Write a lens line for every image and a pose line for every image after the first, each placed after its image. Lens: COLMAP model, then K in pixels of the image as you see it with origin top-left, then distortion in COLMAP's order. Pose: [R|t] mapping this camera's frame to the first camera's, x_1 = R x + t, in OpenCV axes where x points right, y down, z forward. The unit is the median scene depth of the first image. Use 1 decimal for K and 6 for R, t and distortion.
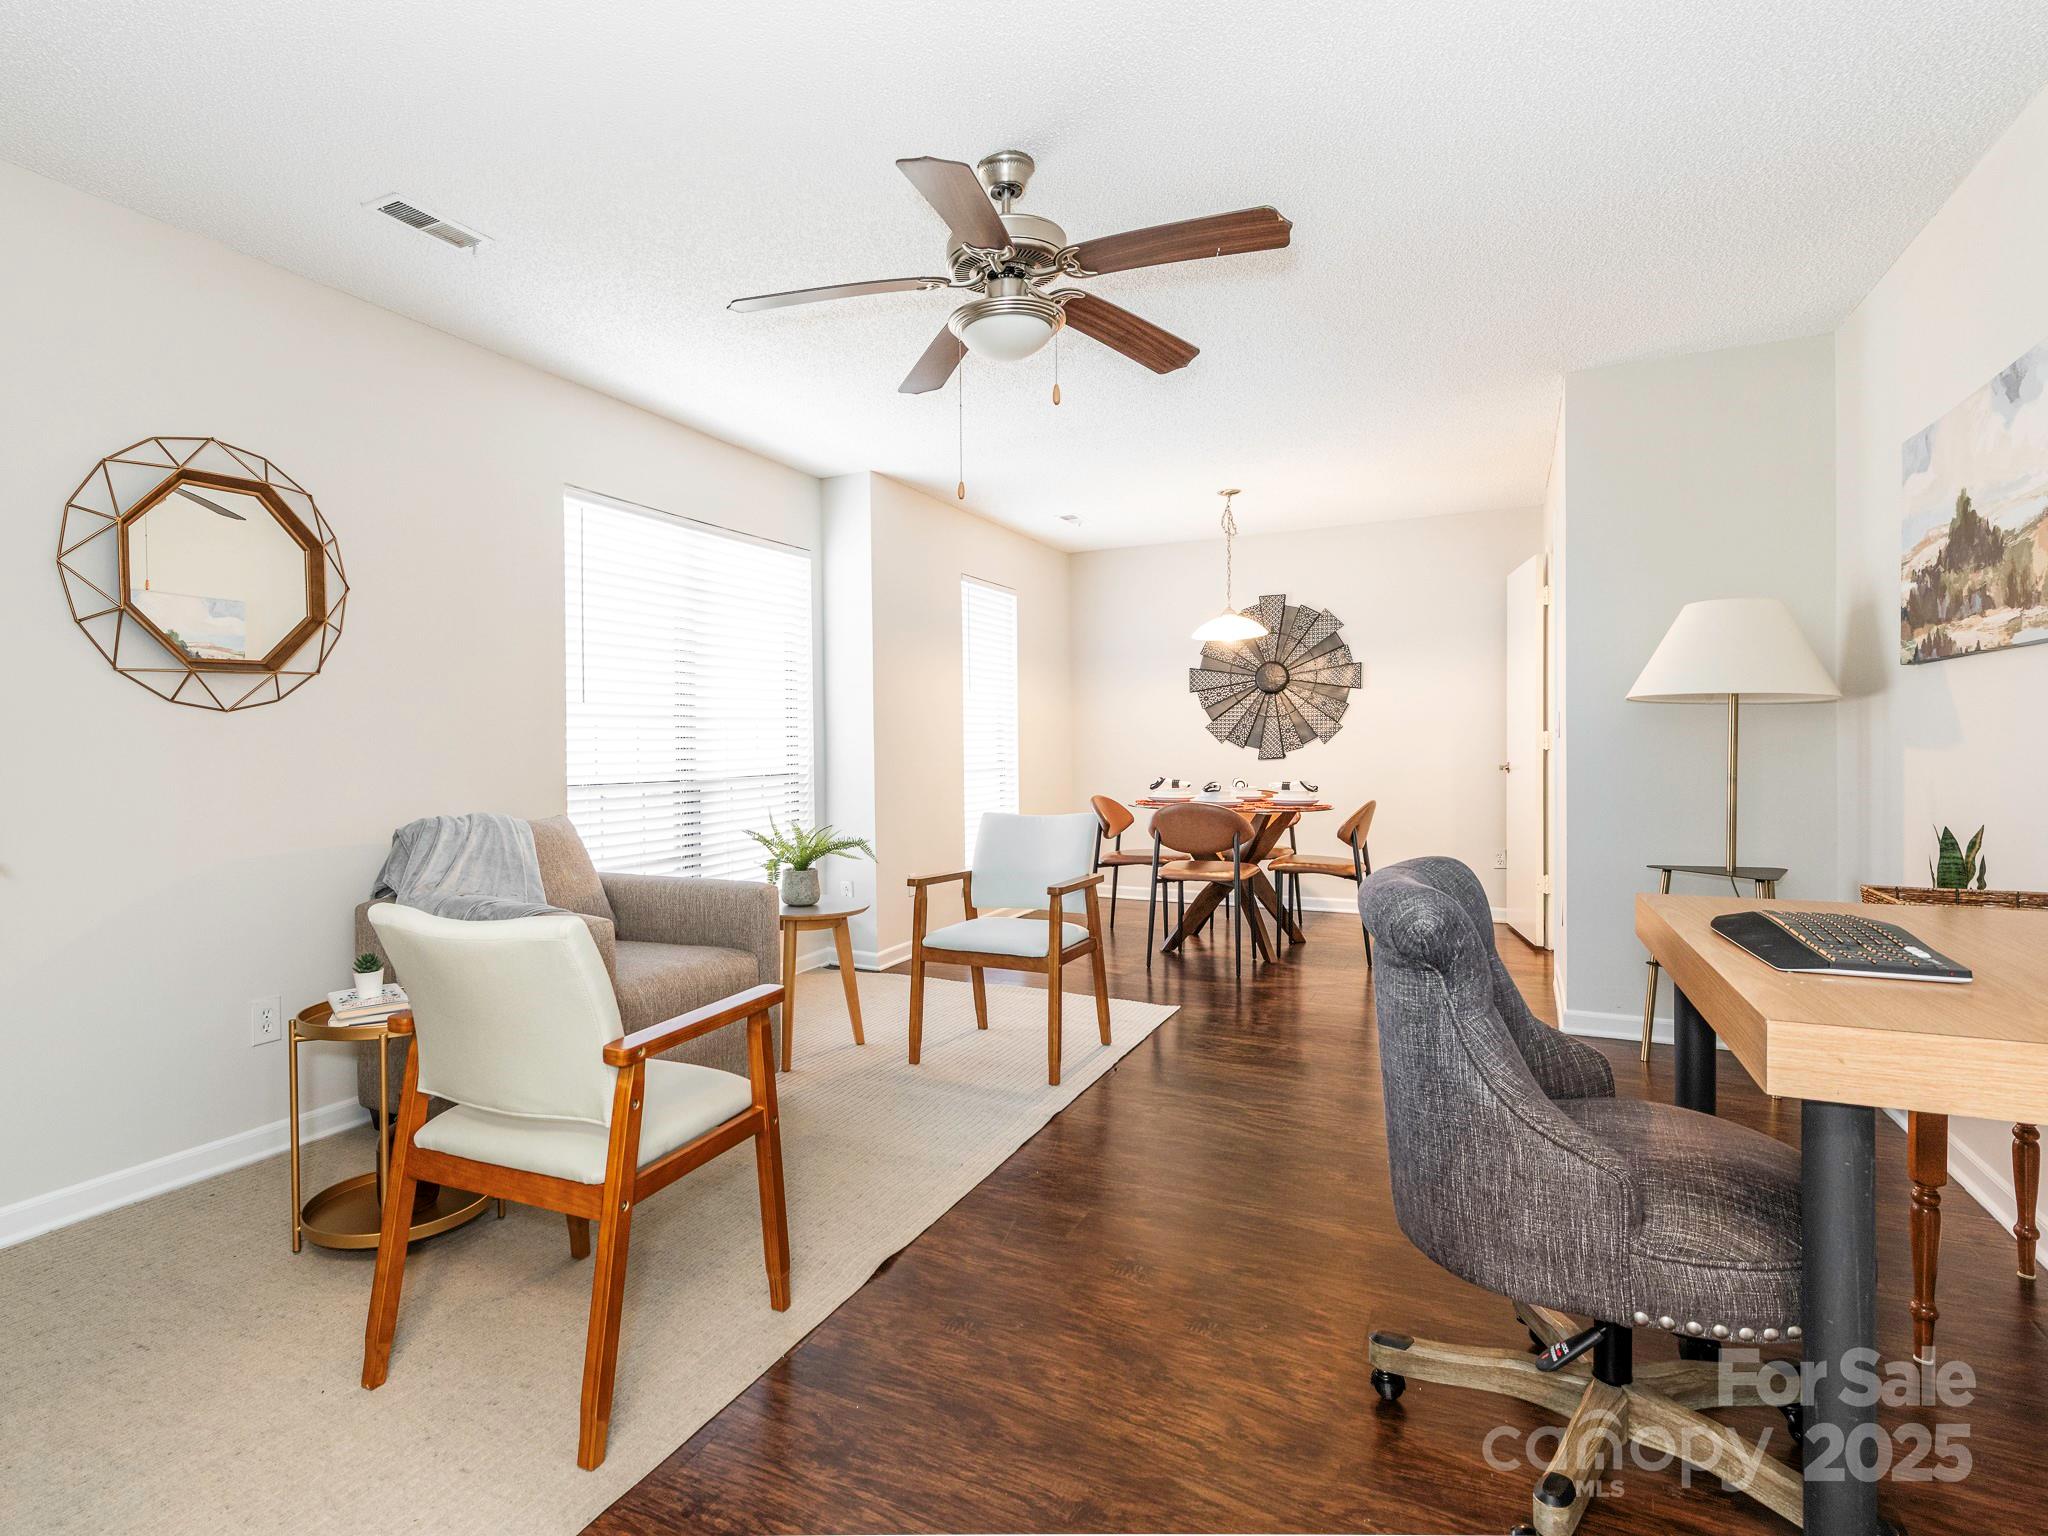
lens RADIAL K [[1014.7, 0, 1004.6], [0, 1014.7, 764.6], [0, 0, 1]] dist [0.001204, -0.000532]
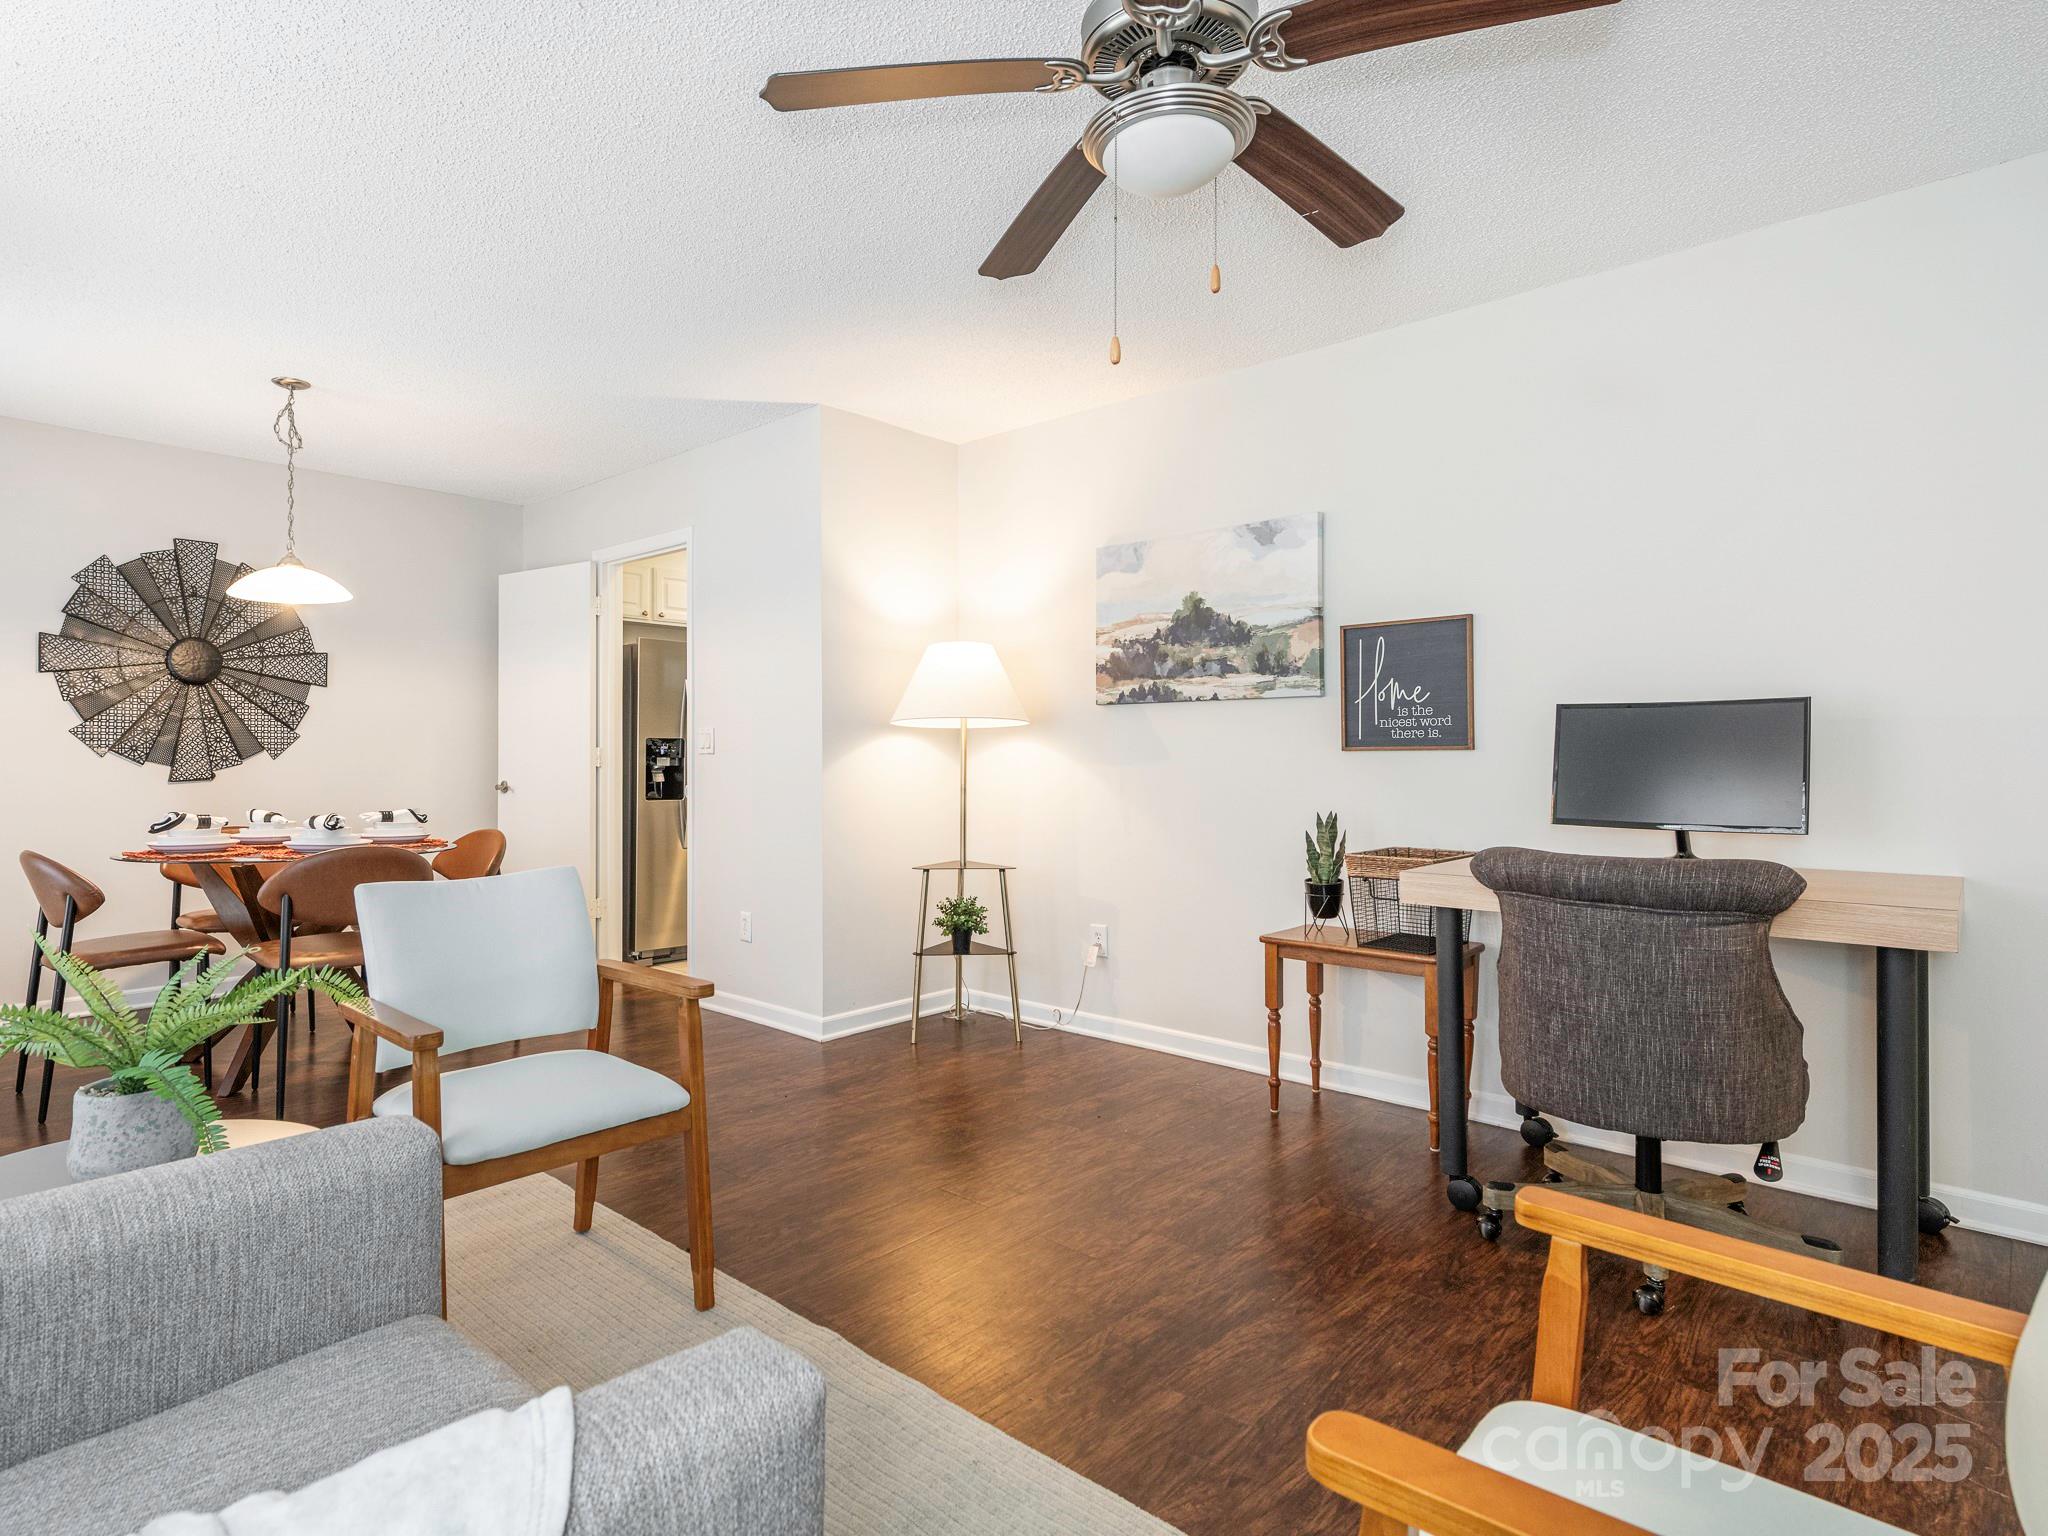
lens RADIAL K [[1068.0, 0, 884.6], [0, 1068.0, 762.7], [0, 0, 1]] dist [0.002427, -0.000365]
pose [[0.339429, 0.003920, 0.940624, -0.301871], [0.016045, 0.999822, -0.009957, -0.003651], [-0.940495, 0.018472, 0.339305, 0.384660]]
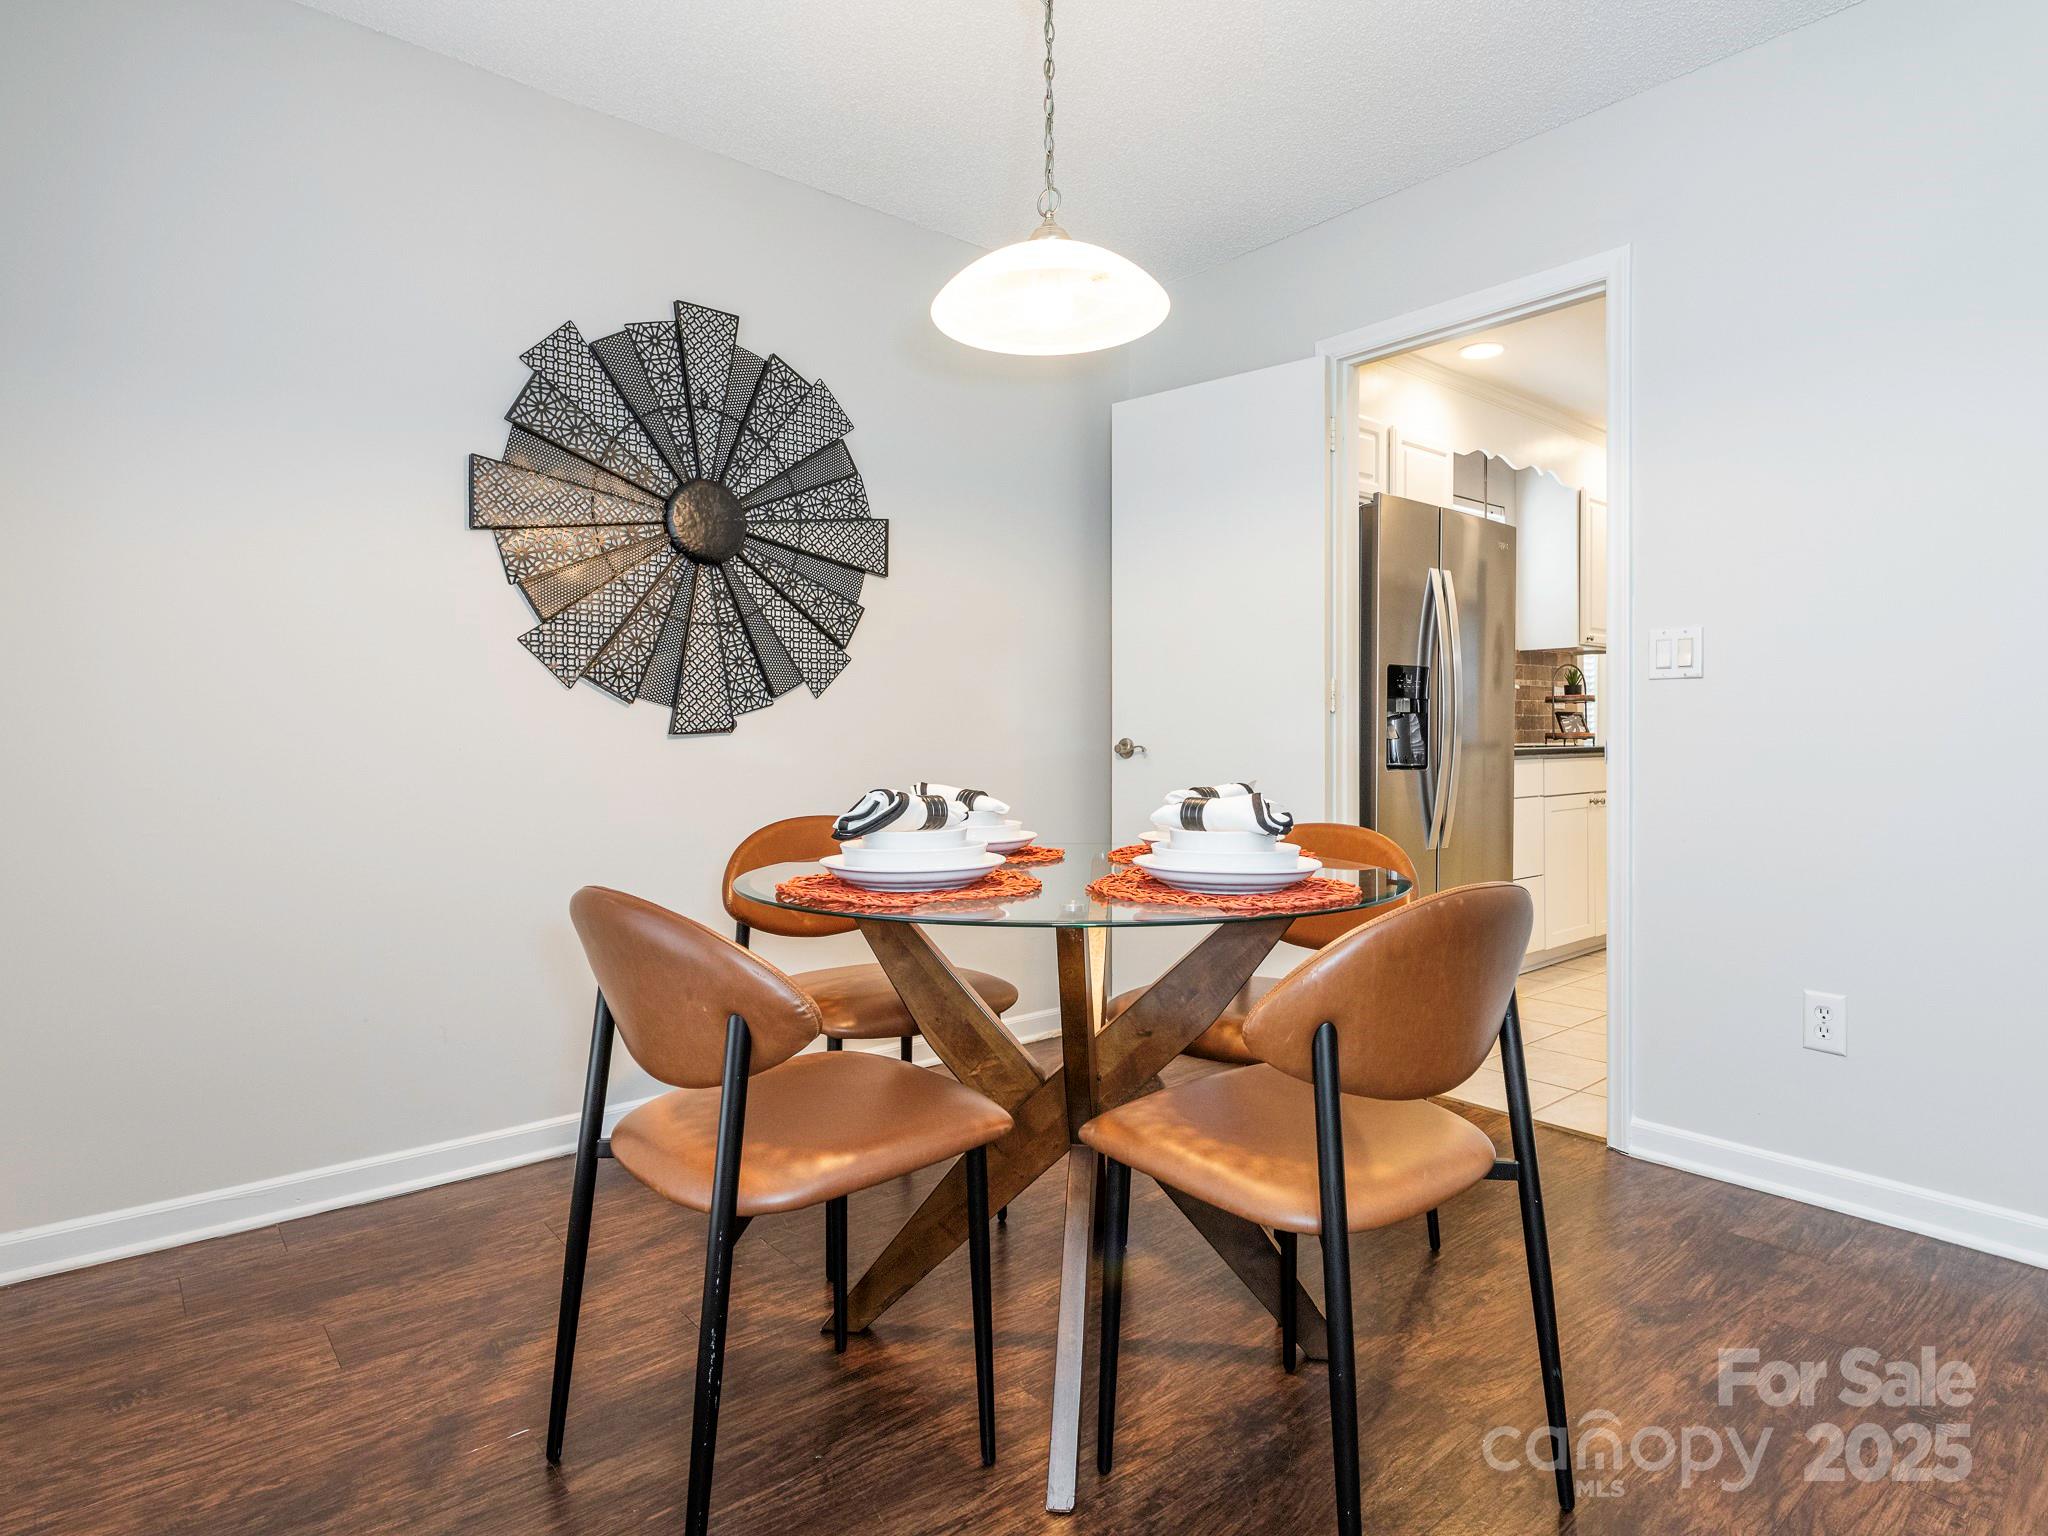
lens RADIAL K [[1068.0, 0, 1009.8], [0, 1068.0, 747.8], [0, 0, 1]] dist [0.002427, -0.000365]
pose [[0.426779, -0.007034, 0.904328, -0.065255], [0.019101, 0.999817, -0.001237, 0.003340], [-0.904154, 0.017801, 0.426836, 0.862972]]
